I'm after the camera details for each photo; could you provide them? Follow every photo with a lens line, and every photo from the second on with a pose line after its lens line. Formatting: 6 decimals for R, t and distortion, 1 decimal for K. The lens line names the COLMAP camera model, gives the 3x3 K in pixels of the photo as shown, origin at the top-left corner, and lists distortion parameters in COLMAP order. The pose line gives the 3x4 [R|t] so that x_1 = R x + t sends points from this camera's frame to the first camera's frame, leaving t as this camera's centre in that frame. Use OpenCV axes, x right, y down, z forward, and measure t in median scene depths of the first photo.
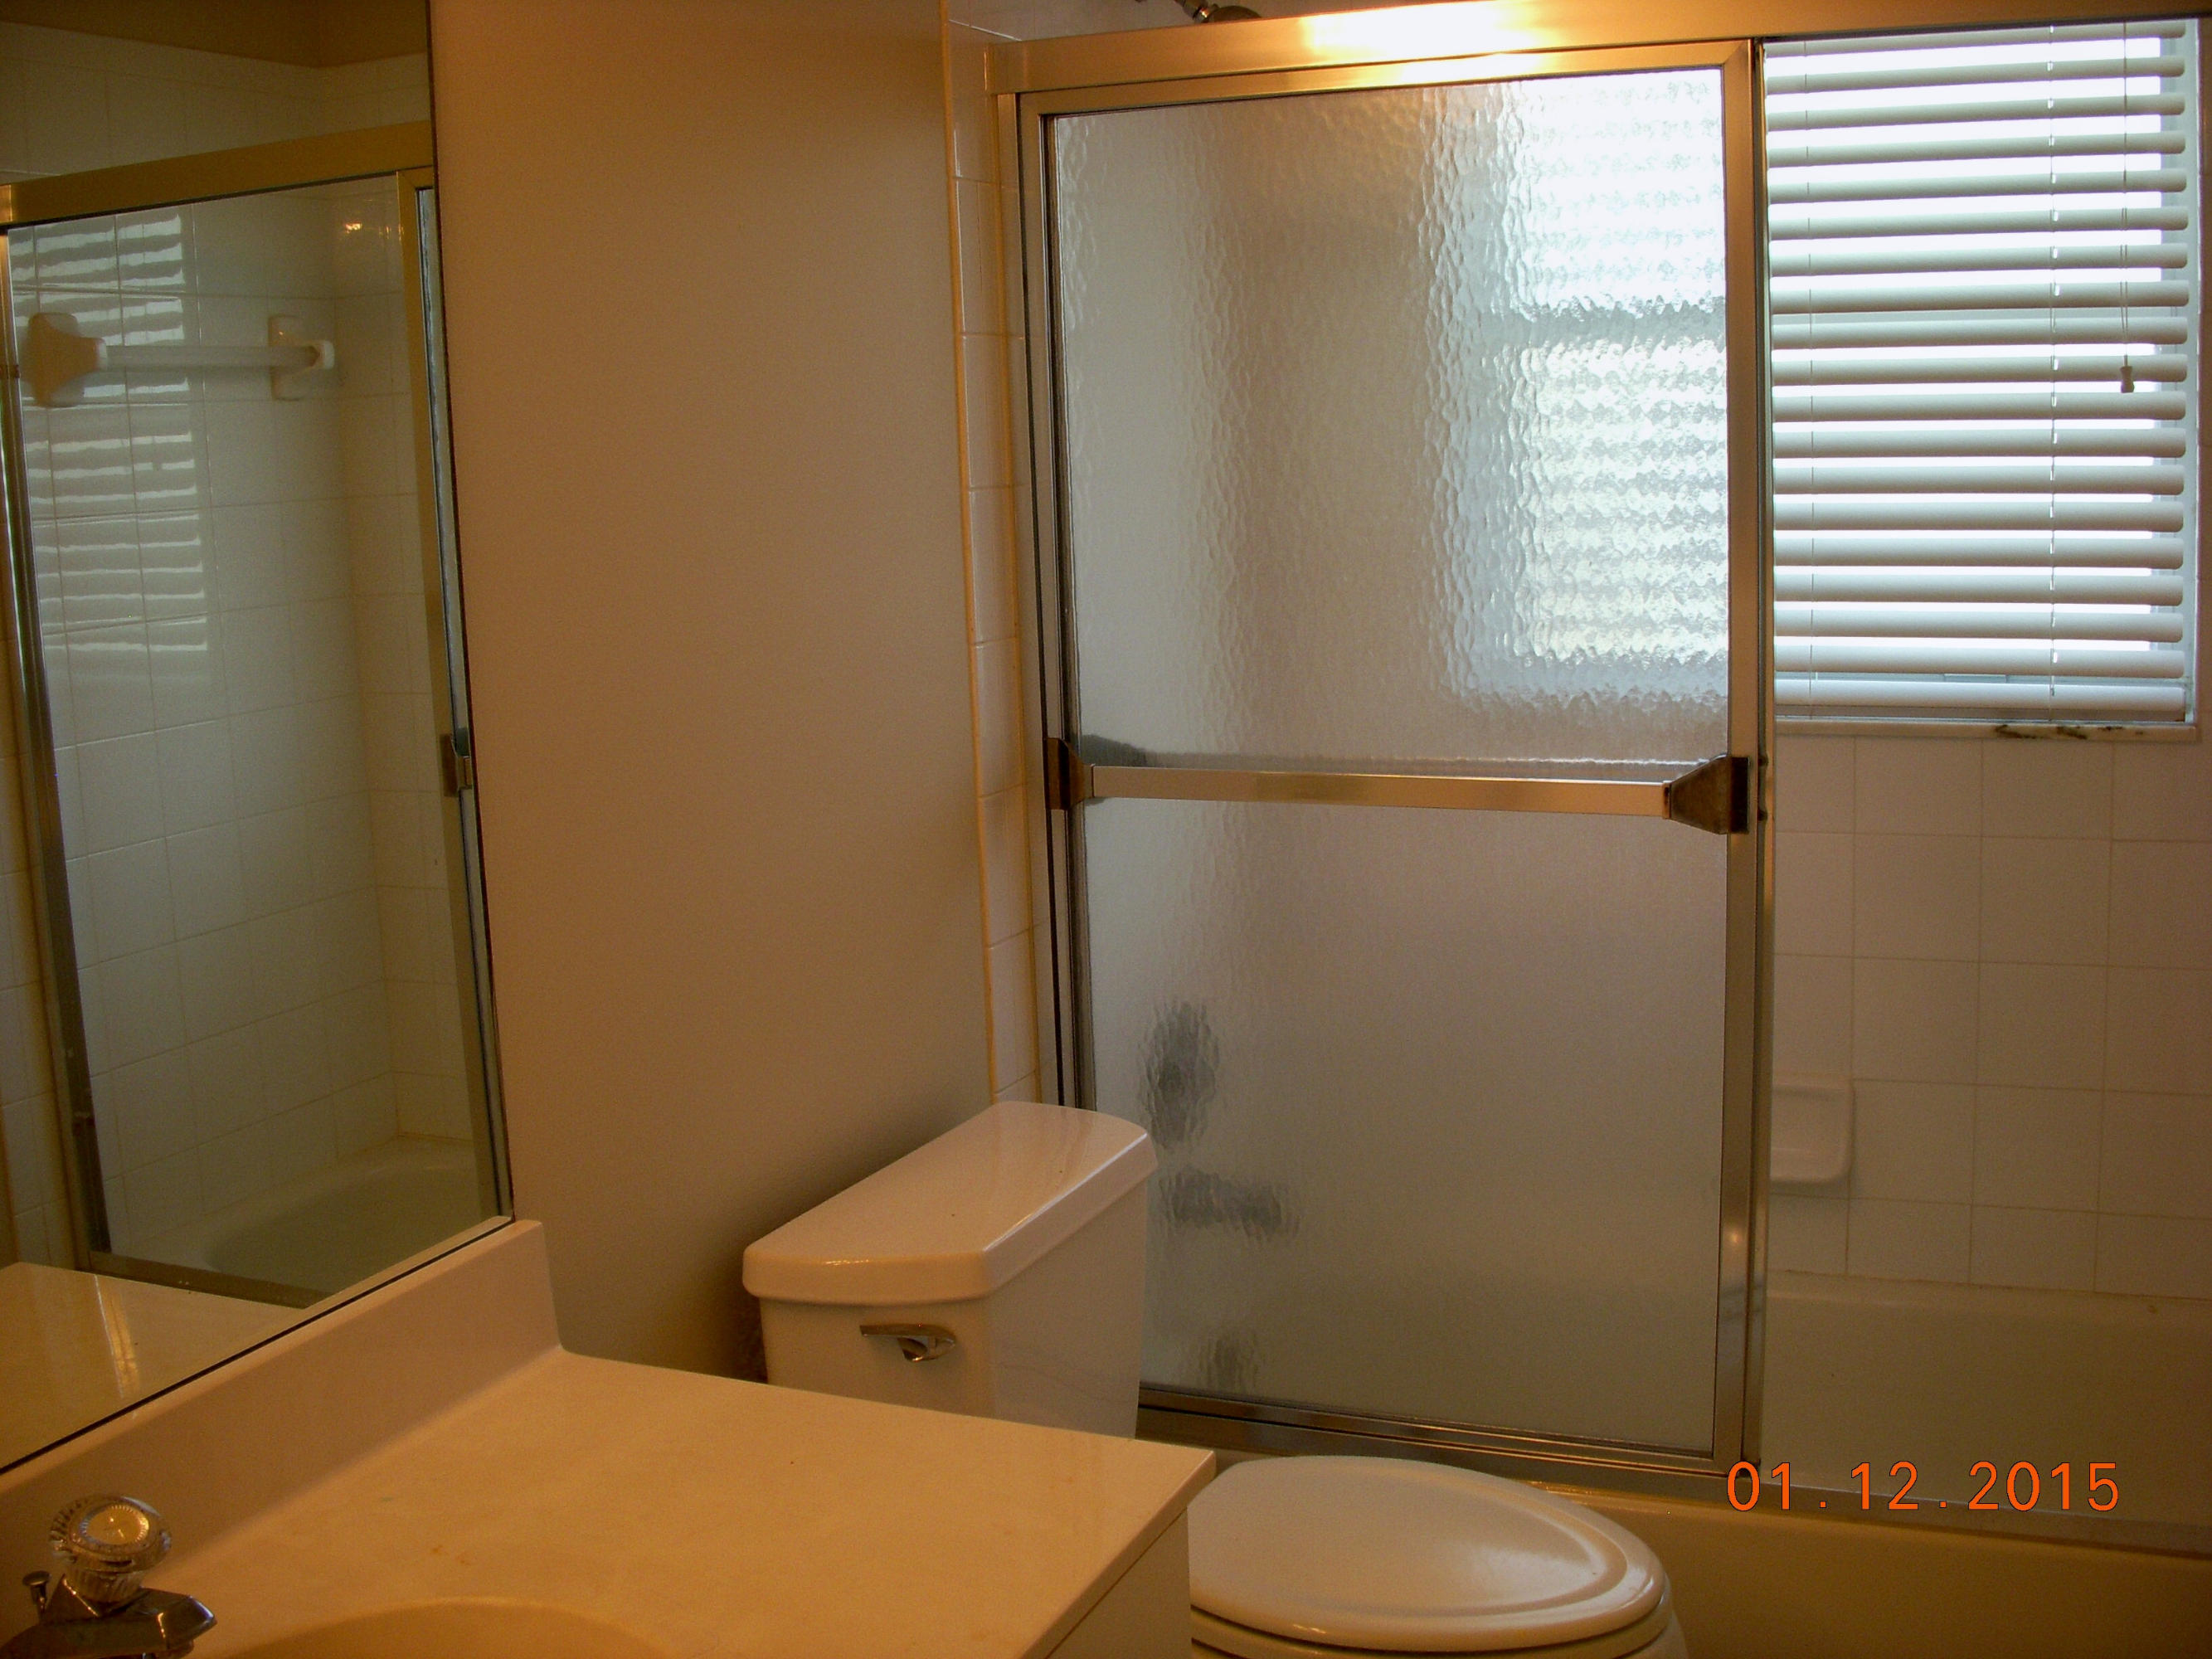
lens RADIAL K [[2466.9, 0, 1106.0], [0, 2466.9, 829.5], [0, 0, 1]] dist [-0.252410, 0.175442]
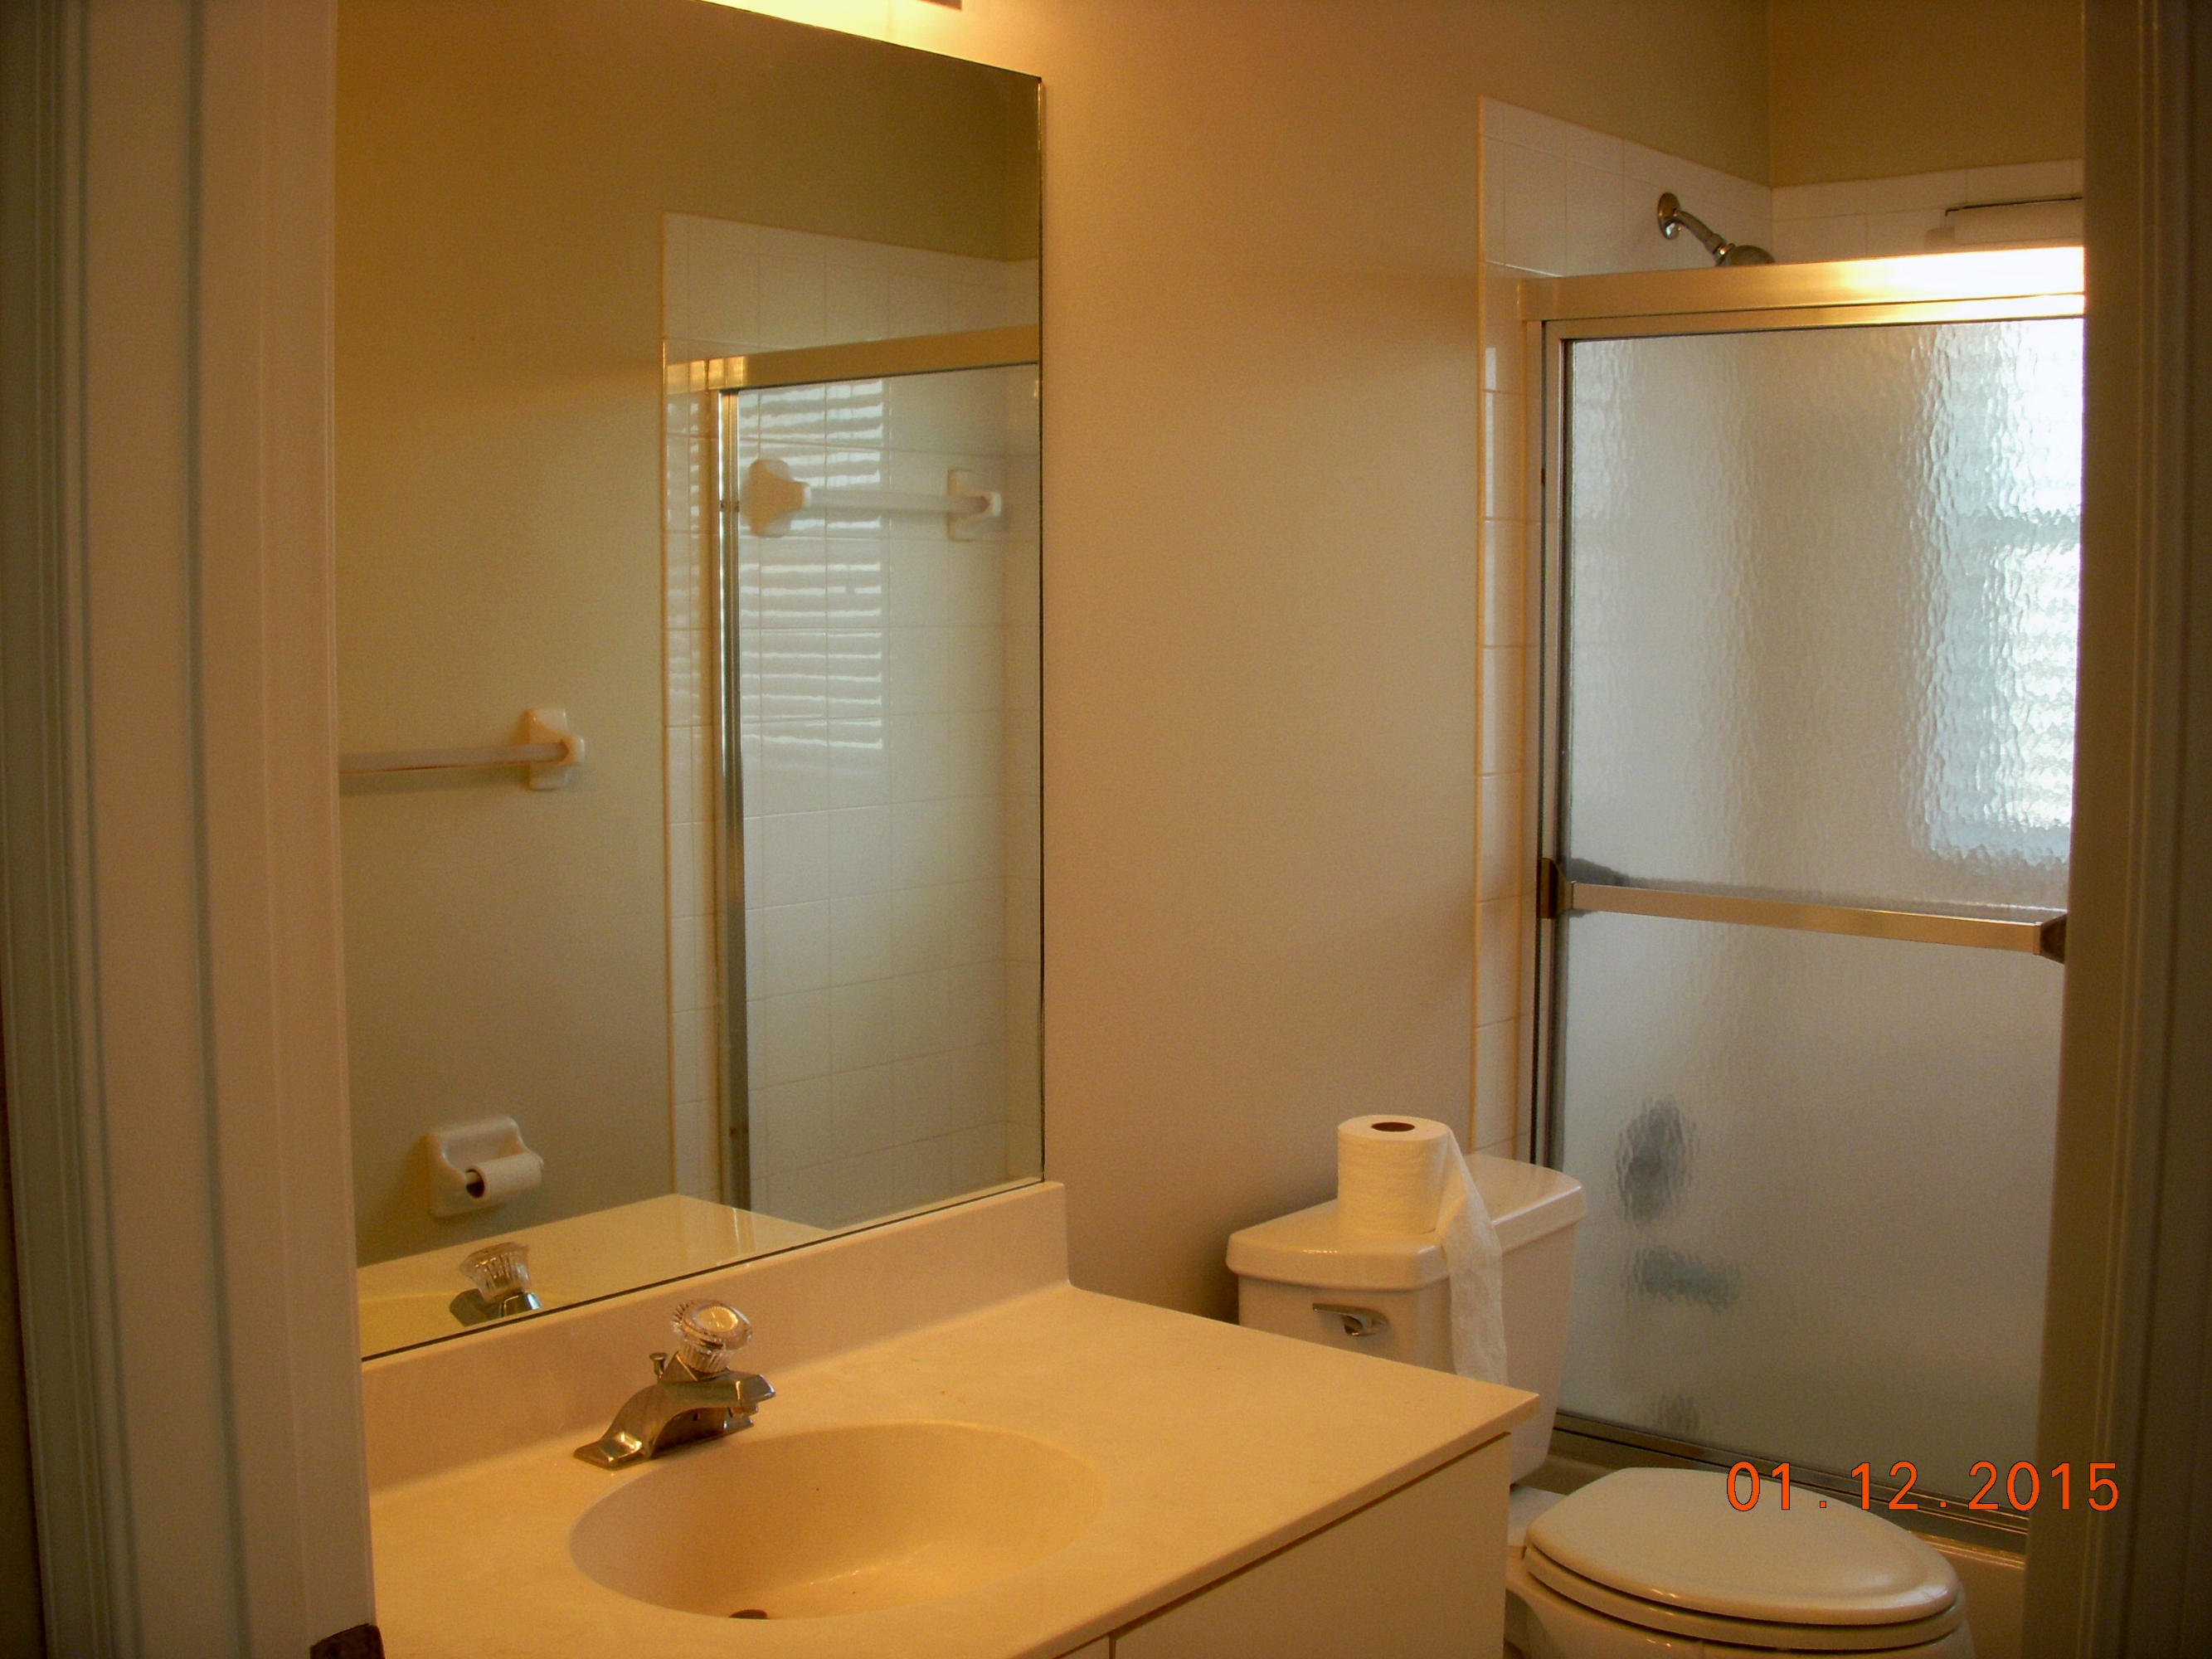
lens RADIAL K [[2466.9, 0, 1106.0], [0, 2466.9, 829.5], [0, 0, 1]] dist [-0.252410, 0.175442]
pose [[0.959292, 0.062760, -0.275353, 0.096430], [-0.079718, 0.995521, -0.050824, 0.025268], [0.270930, 0.070706, 0.959999, -0.190846]]
